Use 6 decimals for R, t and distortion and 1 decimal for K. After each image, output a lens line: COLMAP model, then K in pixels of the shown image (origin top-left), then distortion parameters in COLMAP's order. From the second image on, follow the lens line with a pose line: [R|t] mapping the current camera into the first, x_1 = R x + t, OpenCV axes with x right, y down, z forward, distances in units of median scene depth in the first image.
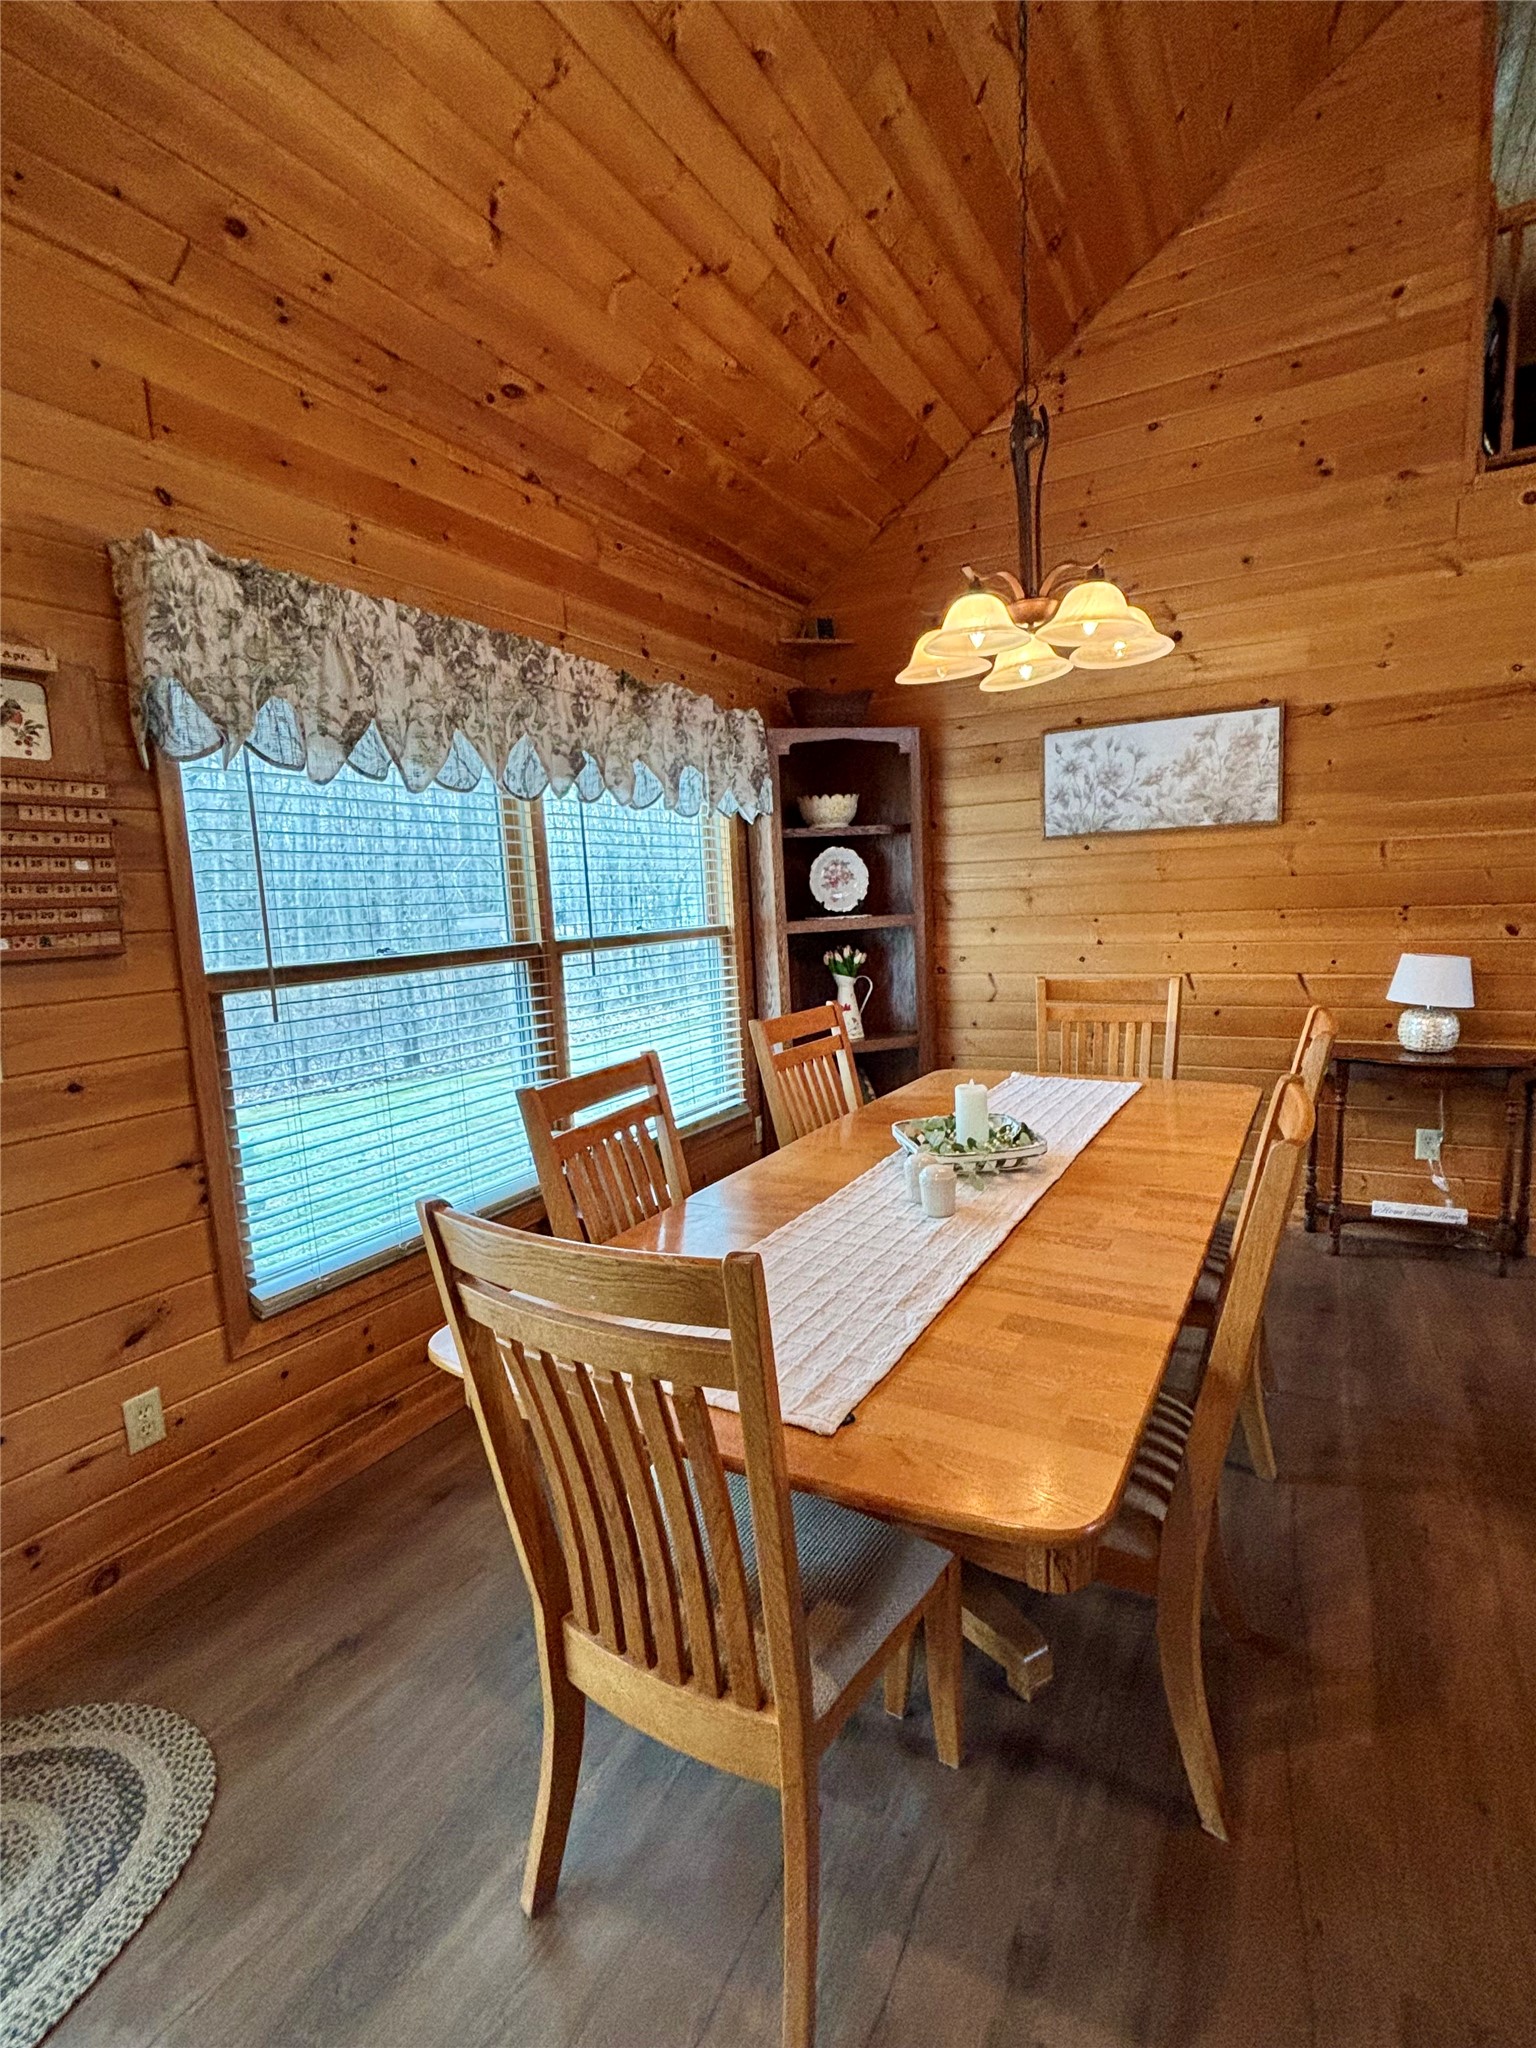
lens RADIAL K [[952.9, 0, 767.5], [0, 952.9, 1018.5], [0, 0, 1]] dist [-0.012082, -0.000631]
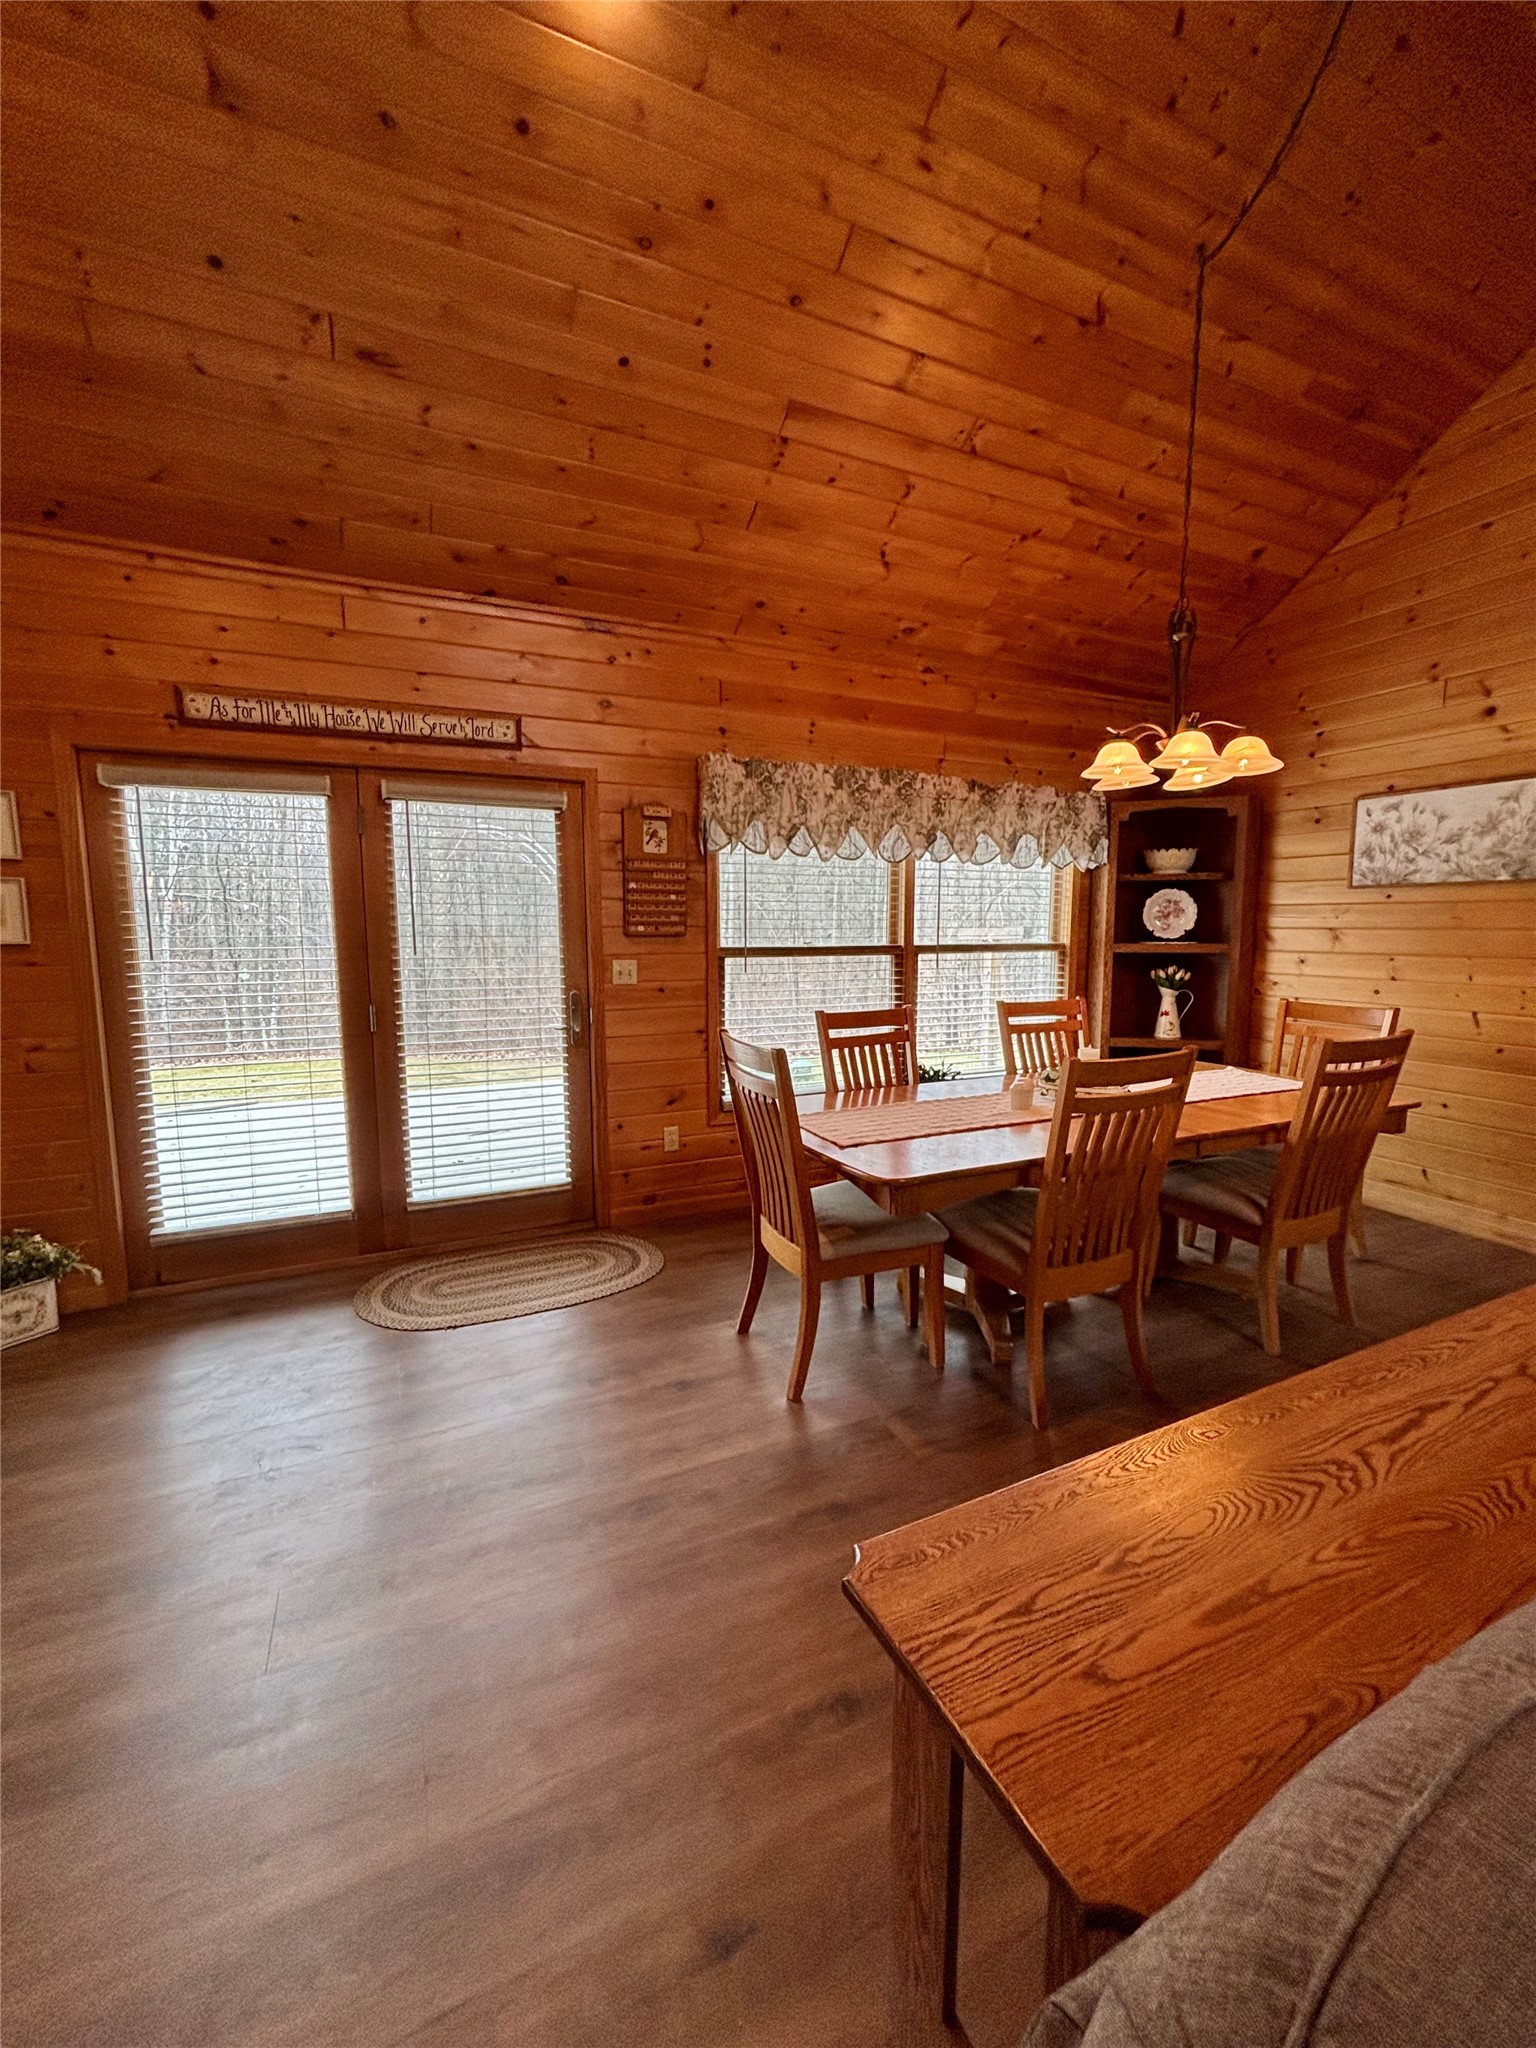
lens RADIAL K [[818.6, 0, 768.0], [0, 818.6, 1024.0], [0, 0, 1]] dist [-0.025372, -0.000109]
pose [[0.807962, 0.117904, -0.577318, 0.414171], [-0.111999, 0.992644, 0.045980, 0.019922], [0.578493, 0.027509, 0.815224, -0.315099]]
